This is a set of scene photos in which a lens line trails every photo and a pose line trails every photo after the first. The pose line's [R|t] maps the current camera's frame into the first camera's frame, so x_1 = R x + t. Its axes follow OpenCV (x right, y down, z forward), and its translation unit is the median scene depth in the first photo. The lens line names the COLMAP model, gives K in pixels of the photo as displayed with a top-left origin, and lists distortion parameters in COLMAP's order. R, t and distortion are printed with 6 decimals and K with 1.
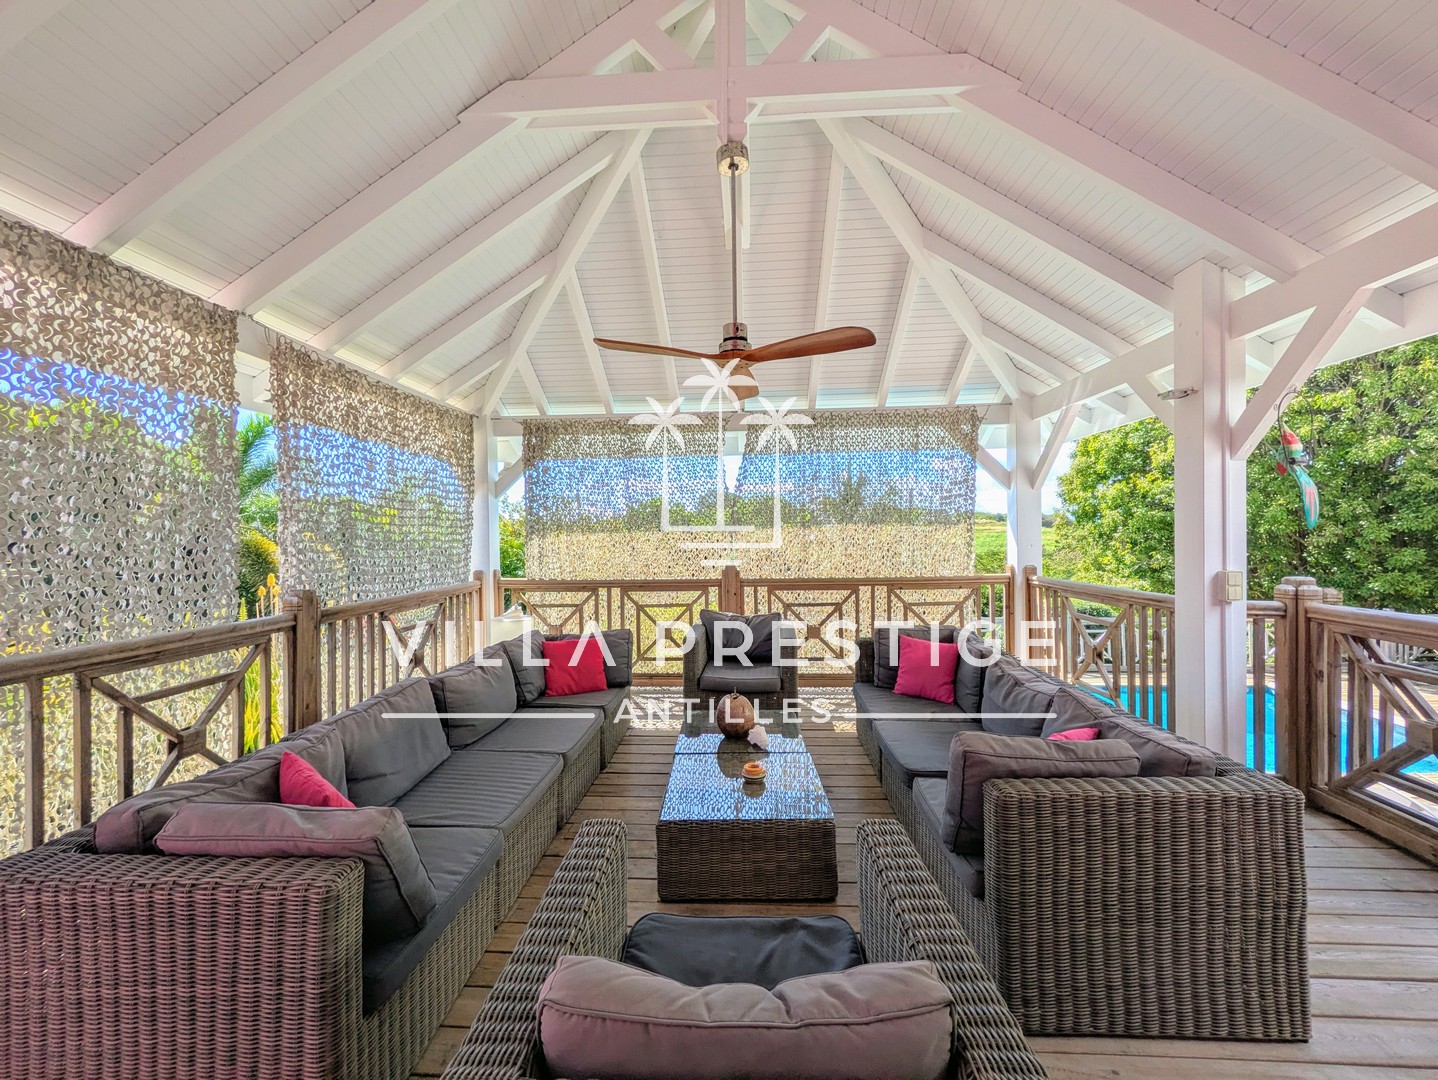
lens RADIAL K [[571.7, 0, 714.1], [0, 571.7, 544.3], [0, 0, 1]] dist [-0.000245, -0.000049]
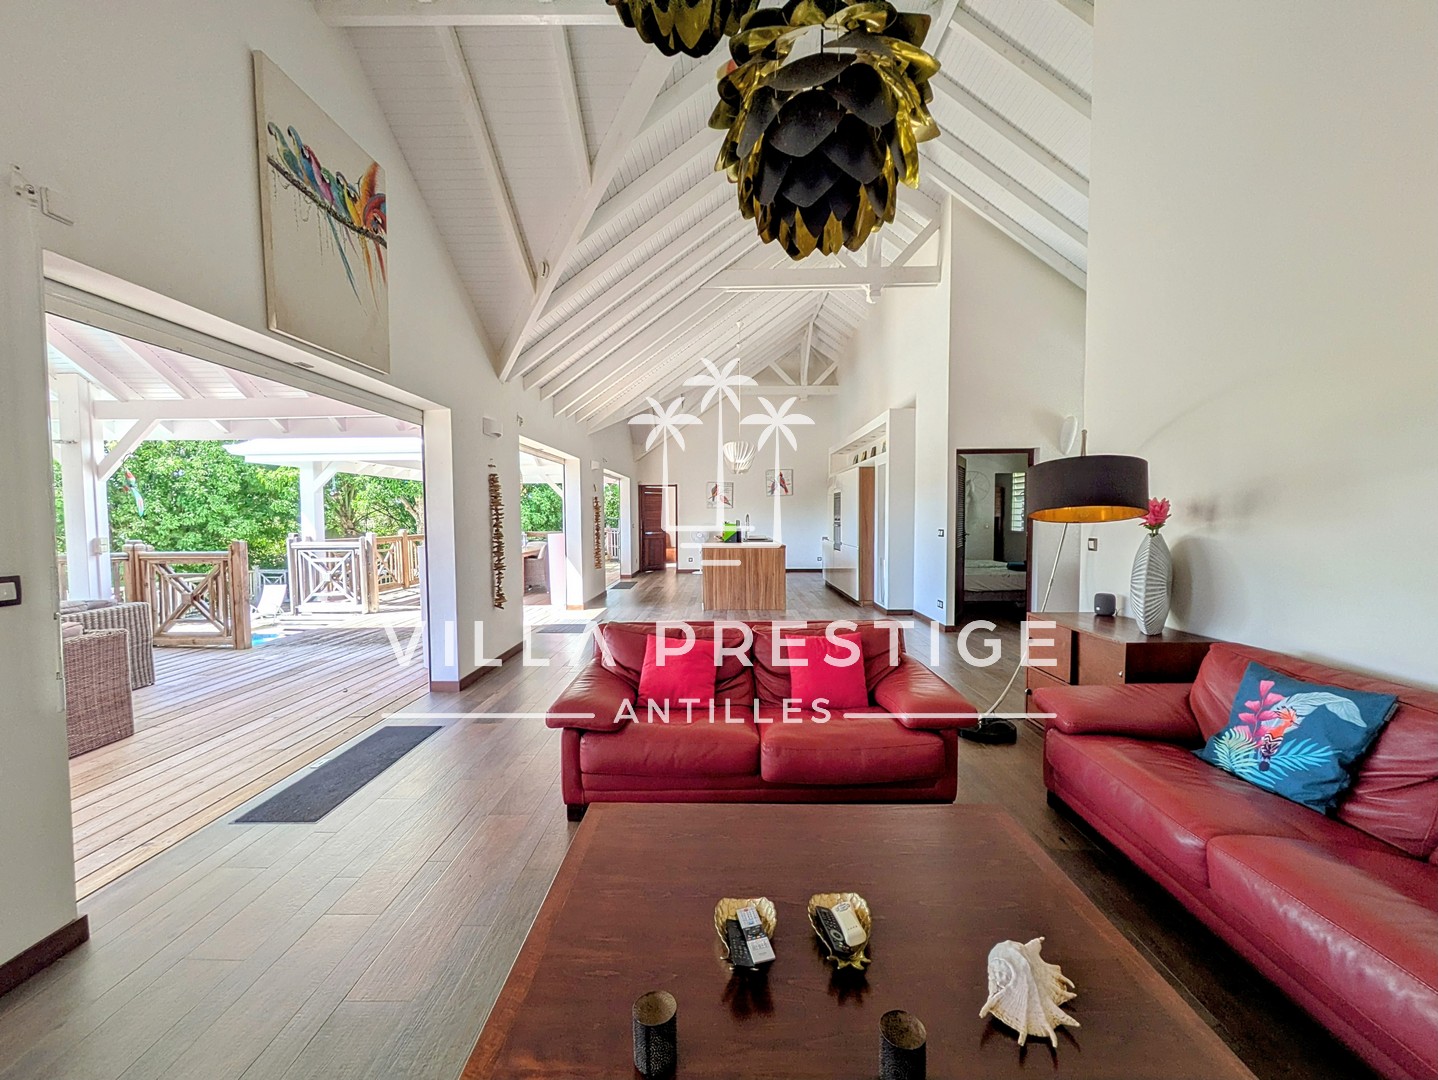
lens RADIAL K [[571.7, 0, 714.1], [0, 571.7, 544.3], [0, 0, 1]] dist [-0.000245, -0.000049]
pose [[-0.047066, -0.035118, 0.998274, -1.170722], [0.018474, 0.999180, 0.036020, 0.037936], [-0.998721, 0.020137, -0.046379, -1.027095]]
